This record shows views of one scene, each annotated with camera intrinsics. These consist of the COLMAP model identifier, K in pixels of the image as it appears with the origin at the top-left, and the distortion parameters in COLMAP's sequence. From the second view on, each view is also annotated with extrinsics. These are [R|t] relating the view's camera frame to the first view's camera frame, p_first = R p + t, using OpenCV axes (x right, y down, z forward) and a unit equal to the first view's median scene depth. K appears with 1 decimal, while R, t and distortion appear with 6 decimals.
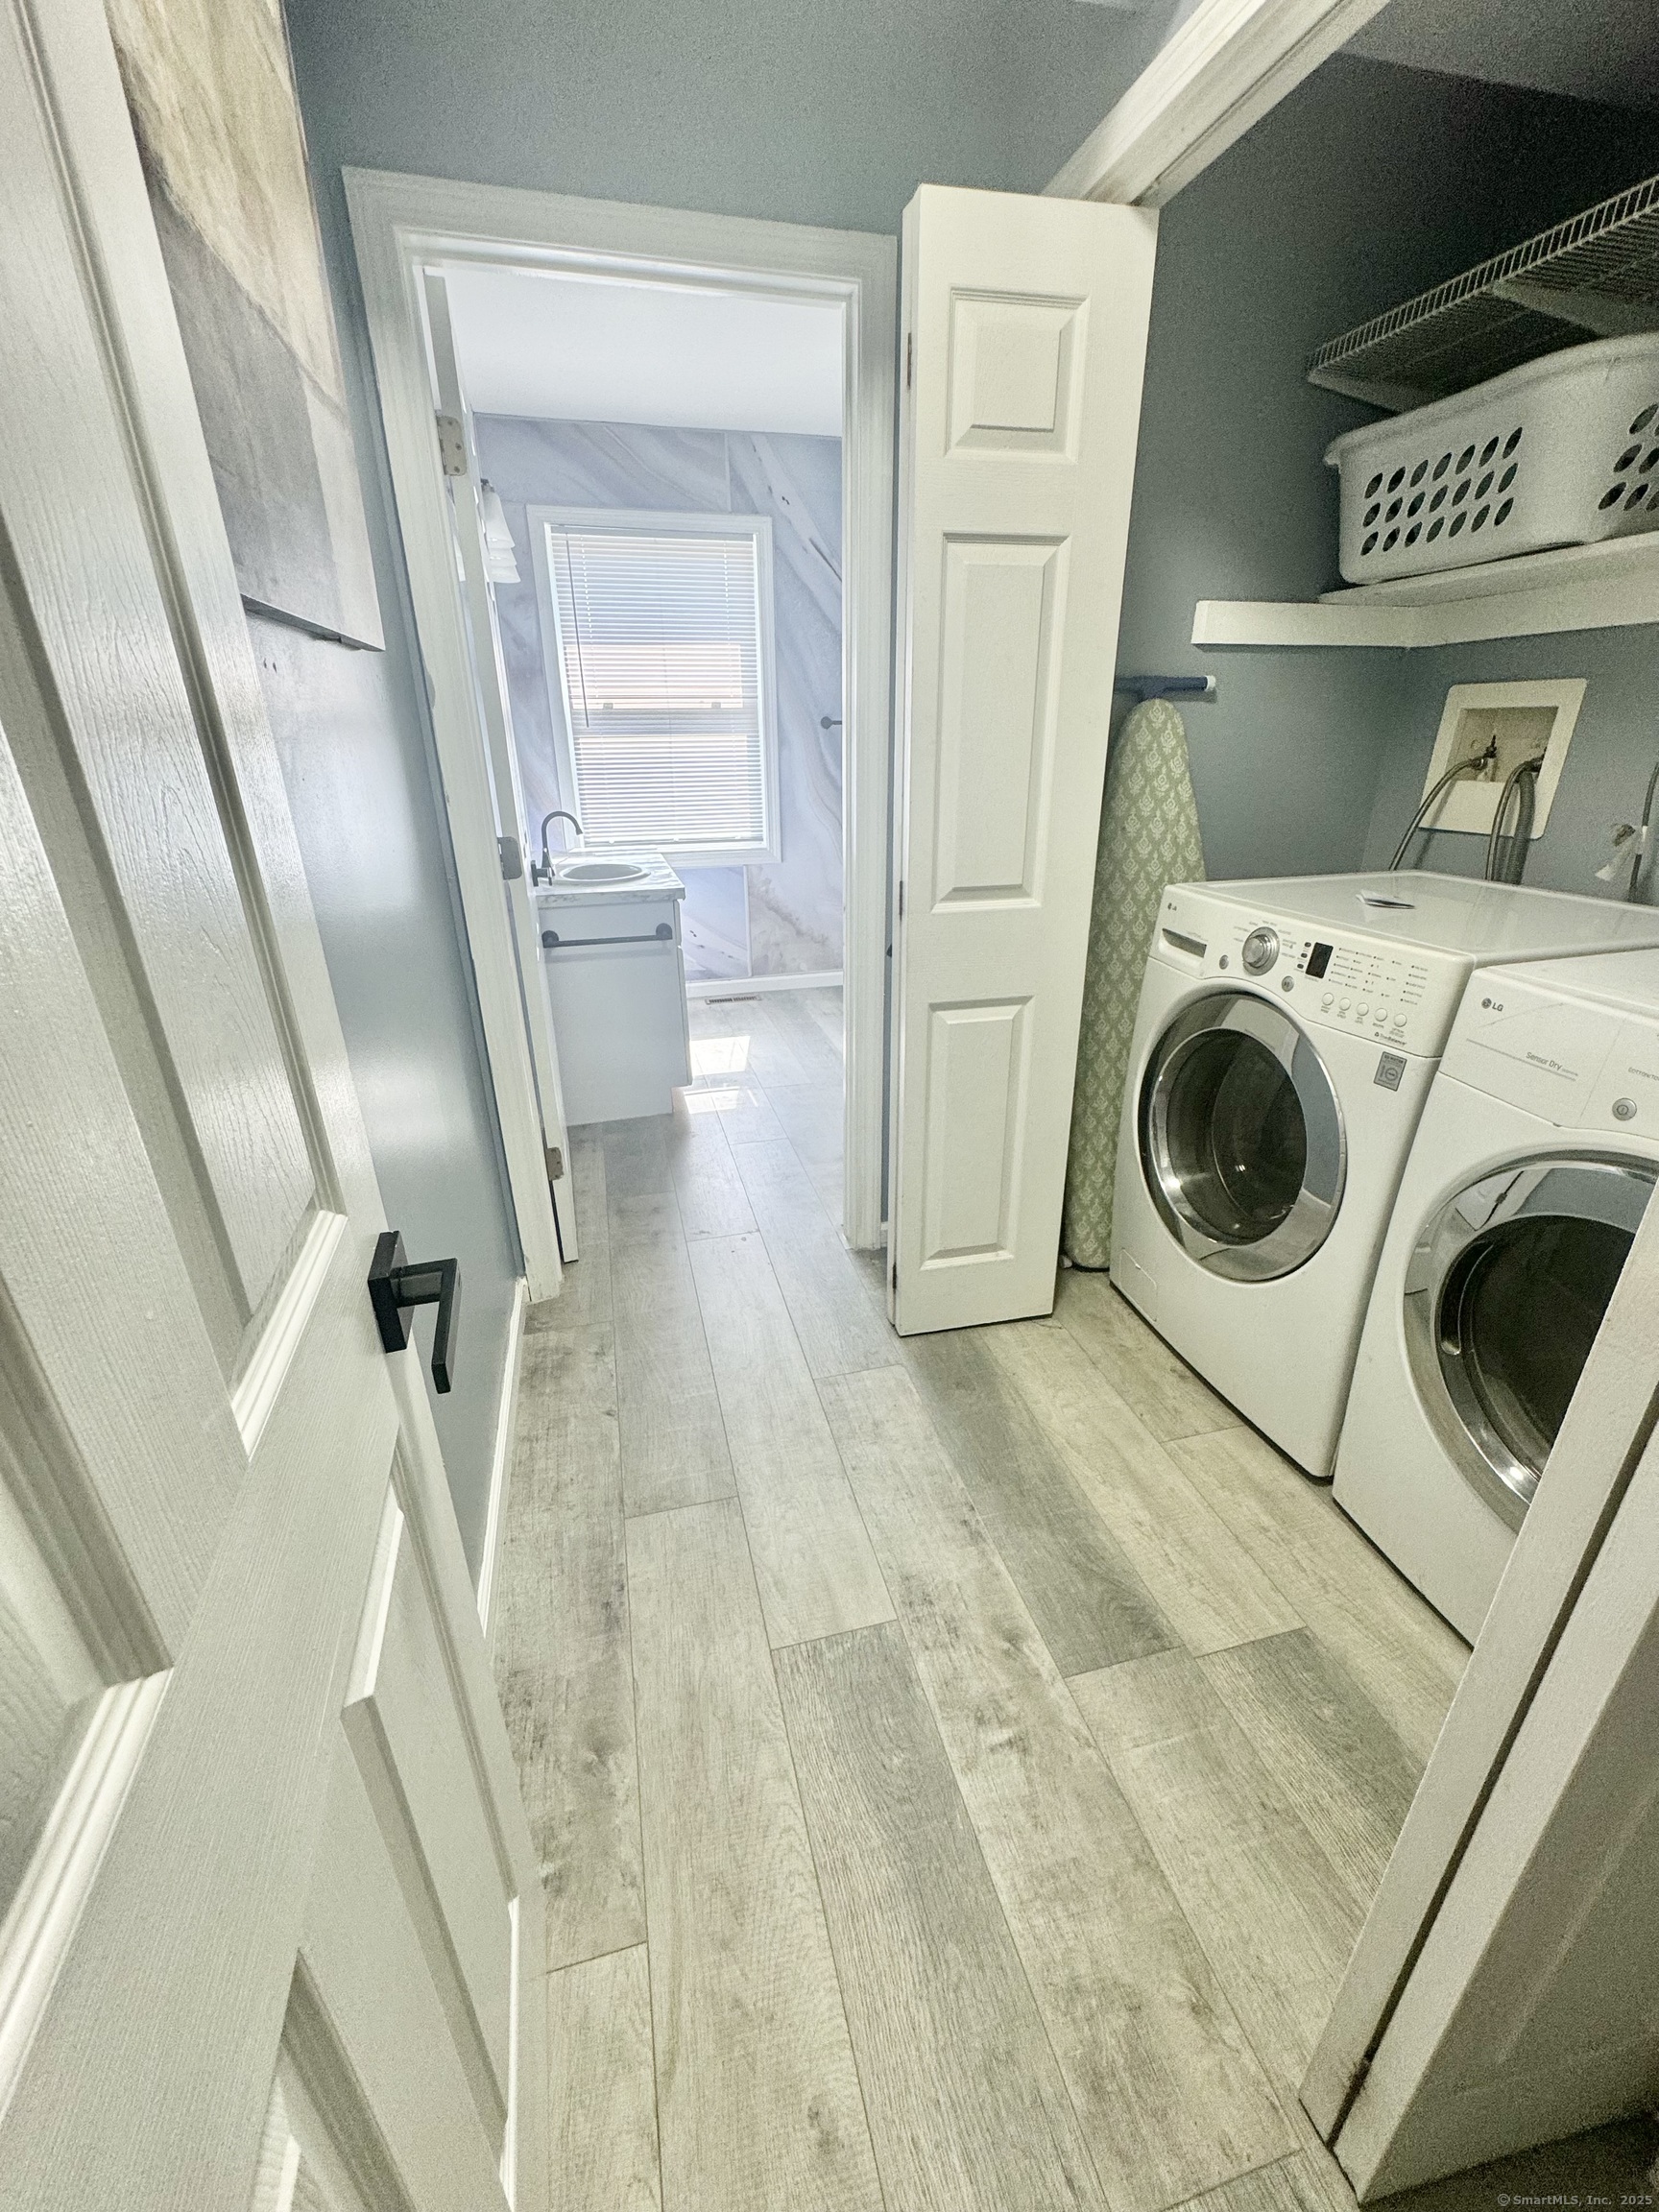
lens RADIAL K [[881.4, 0, 830.0], [0, 881.4, 1104.3], [0, 0, 1]] dist [-0.004145, 0.000289]
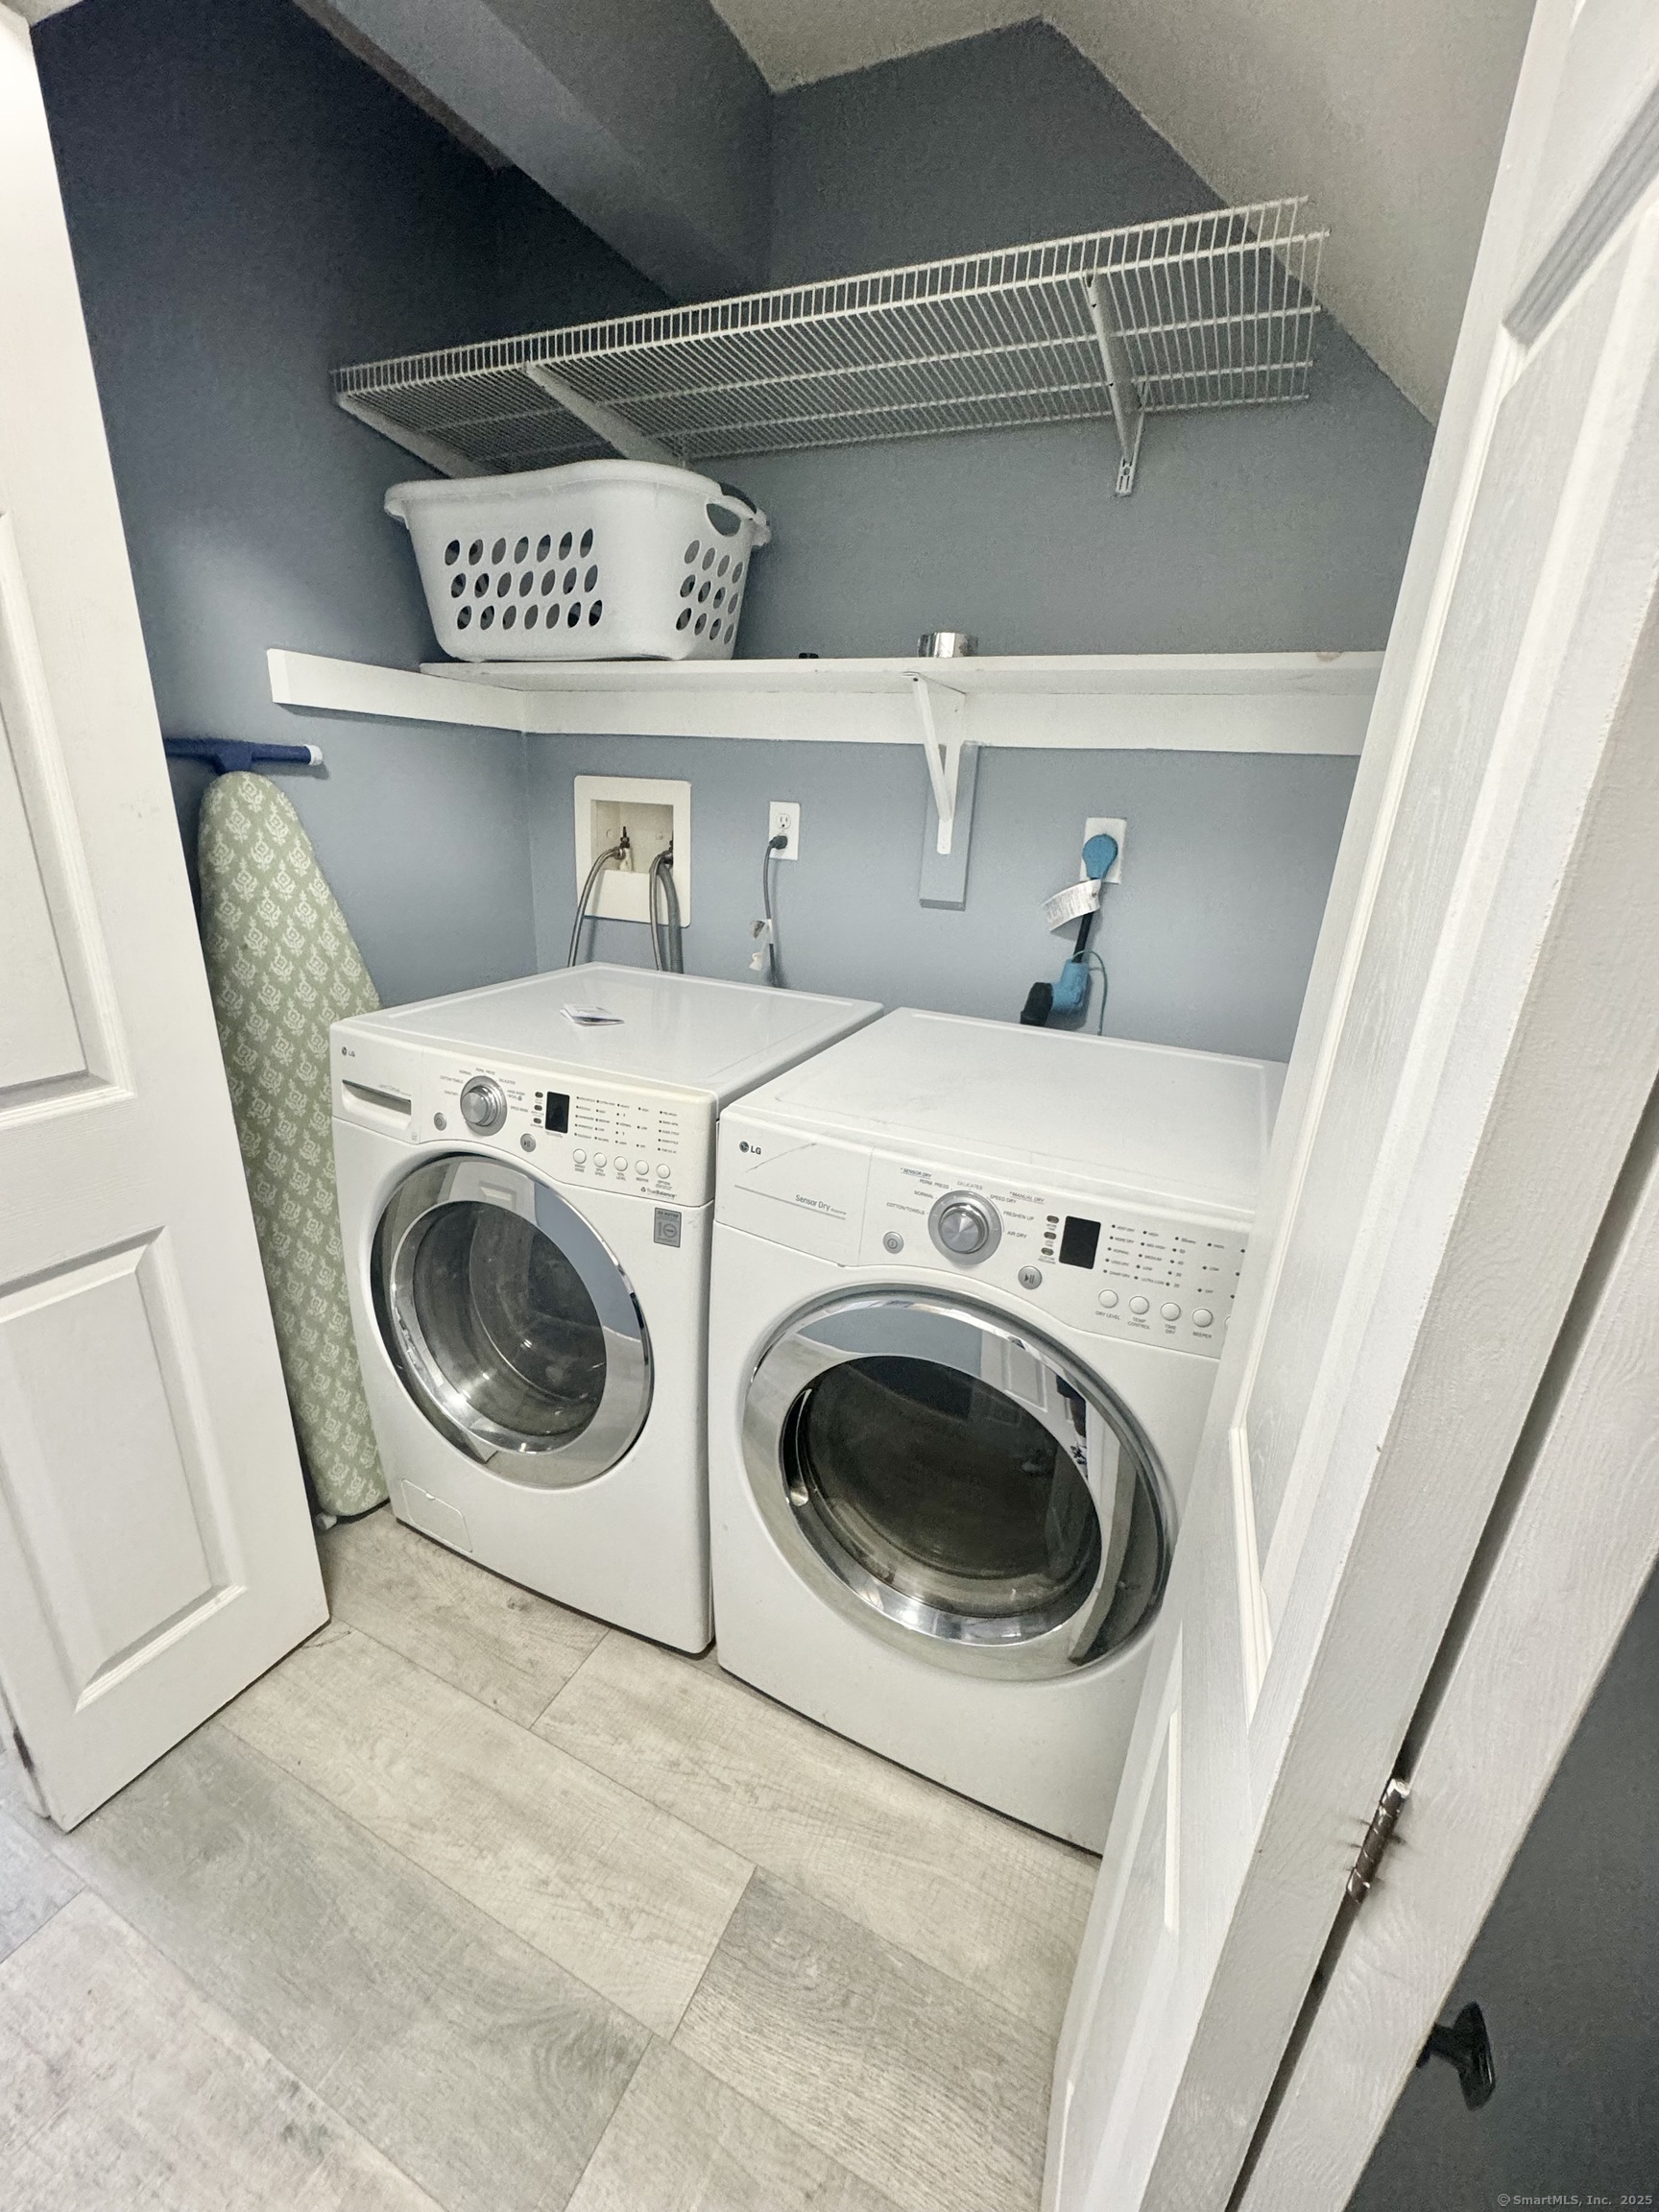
lens RADIAL K [[884.6, 0, 826.4], [0, 884.6, 1102.2], [0, 0, 1]] dist [-0.000302, -0.000363]
pose [[0.636165, -0.214639, 0.741097, 0.073058], [0.246917, 0.966647, 0.068007, -0.123437], [-0.730976, 0.139726, 0.667945, 0.186589]]
